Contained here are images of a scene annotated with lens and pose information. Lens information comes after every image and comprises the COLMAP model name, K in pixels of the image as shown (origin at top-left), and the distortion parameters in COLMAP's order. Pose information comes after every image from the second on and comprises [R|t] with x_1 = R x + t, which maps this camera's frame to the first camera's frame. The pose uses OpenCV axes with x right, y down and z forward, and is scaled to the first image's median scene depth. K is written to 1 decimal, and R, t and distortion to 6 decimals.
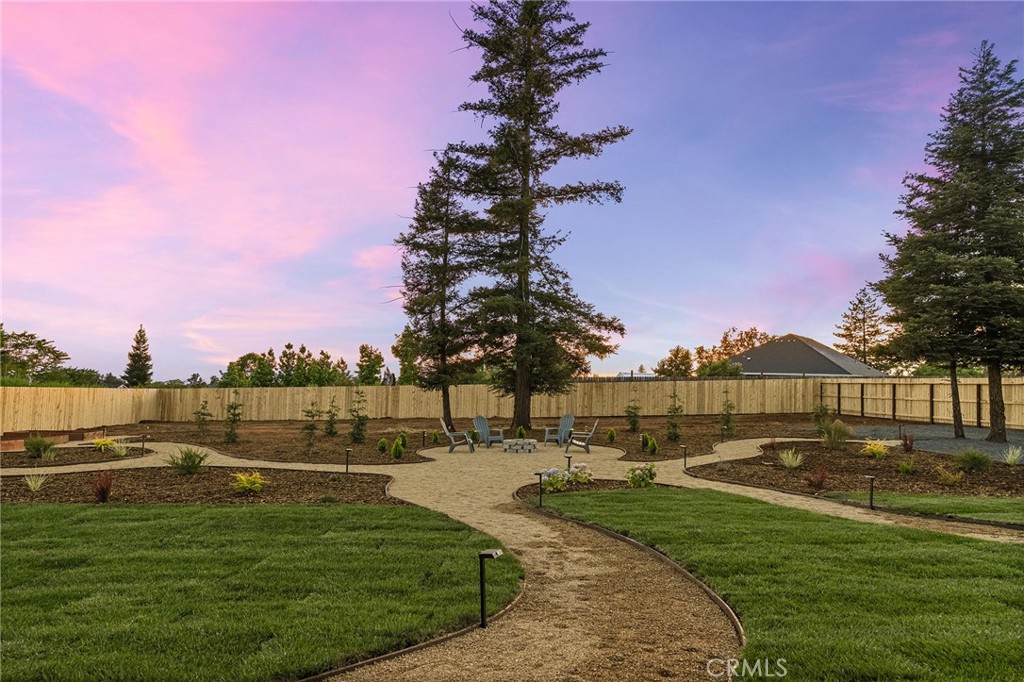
lens RADIAL K [[651.0, 0, 512.0], [0, 651.0, 341.0], [0, 0, 1]] dist [0.007293, 0.002937]
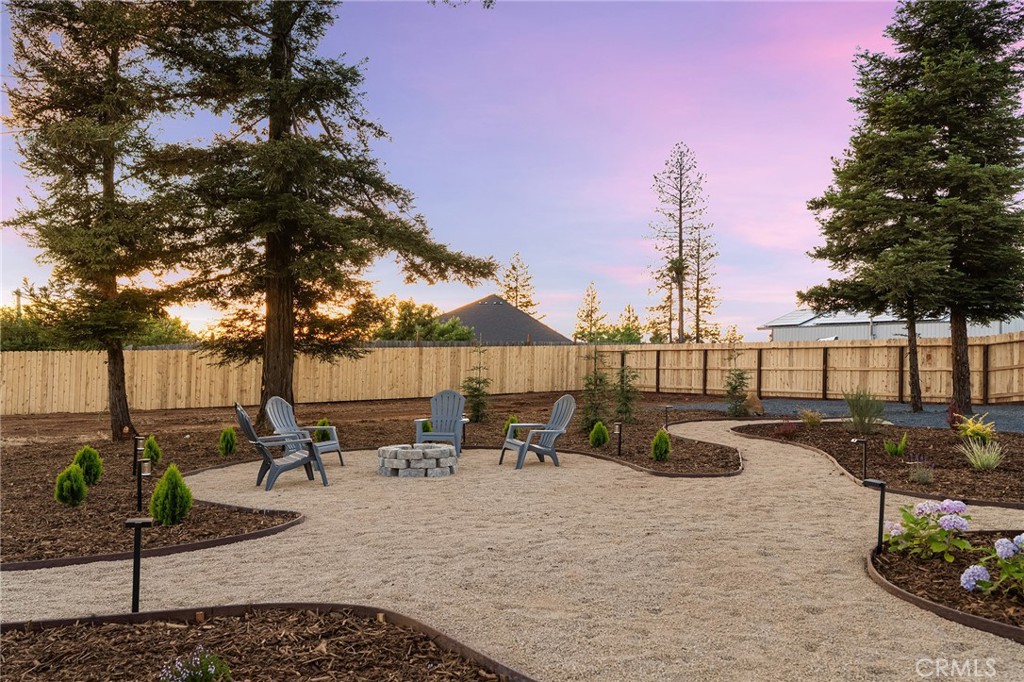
lens RADIAL K [[805.5, 0, 512.0], [0, 805.5, 341.0], [0, 0, 1]] dist [0.003506, 0.004043]
pose [[0.846475, 0.012974, 0.532270, -0.119275], [-0.030841, 0.999219, 0.024691, 0.034145], [-0.531534, -0.037316, 0.846215, 0.267447]]
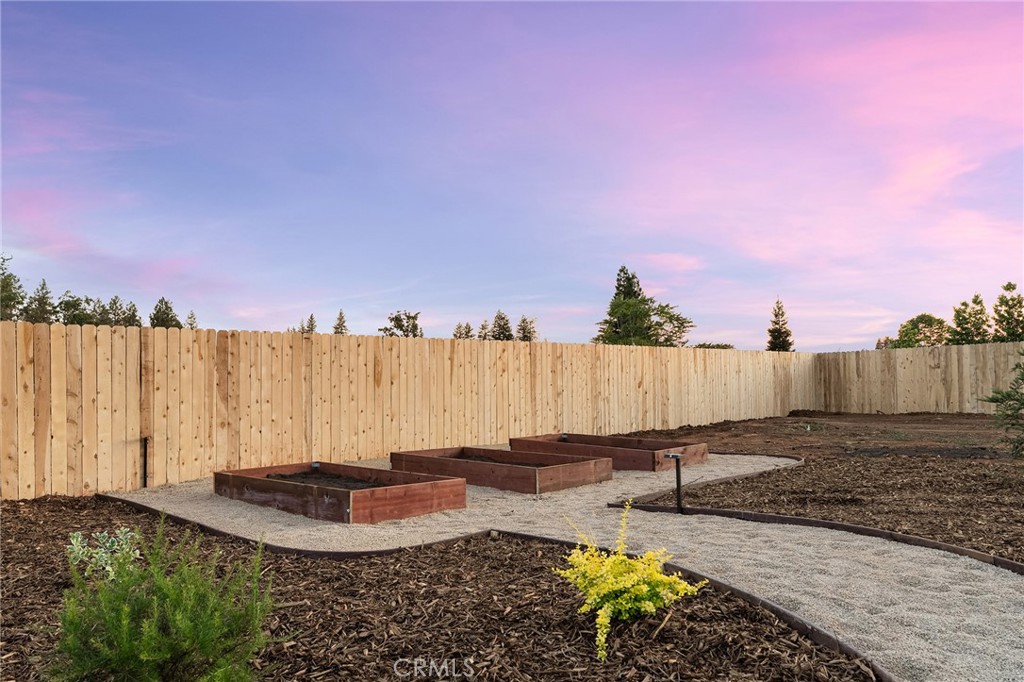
lens RADIAL K [[698.2, 0, 512.0], [0, 698.2, 341.0], [0, 0, 1]] dist [0.006640, 0.000525]
pose [[0.632358, -0.057109, -0.772568, -0.261795], [0.080261, 0.996742, -0.007985, 0.049844], [0.770507, -0.056957, 0.634882, 0.453512]]
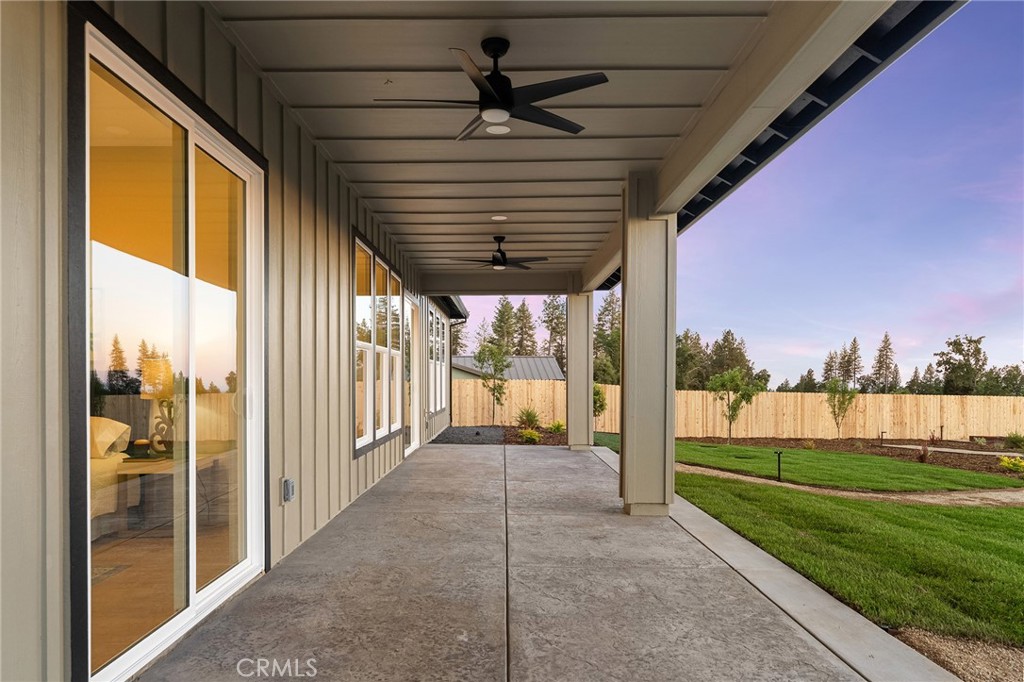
lens RADIAL K [[708.9, 0, 510.0], [0, 708.9, 382.3], [0, 0, 1]] dist [0.003272, 0.001512]
pose [[-0.020904, -0.026042, -0.999442, 0.341808], [0.062886, 0.997647, -0.027310, 0.008583], [0.997802, -0.063422, -0.019217, 0.008287]]
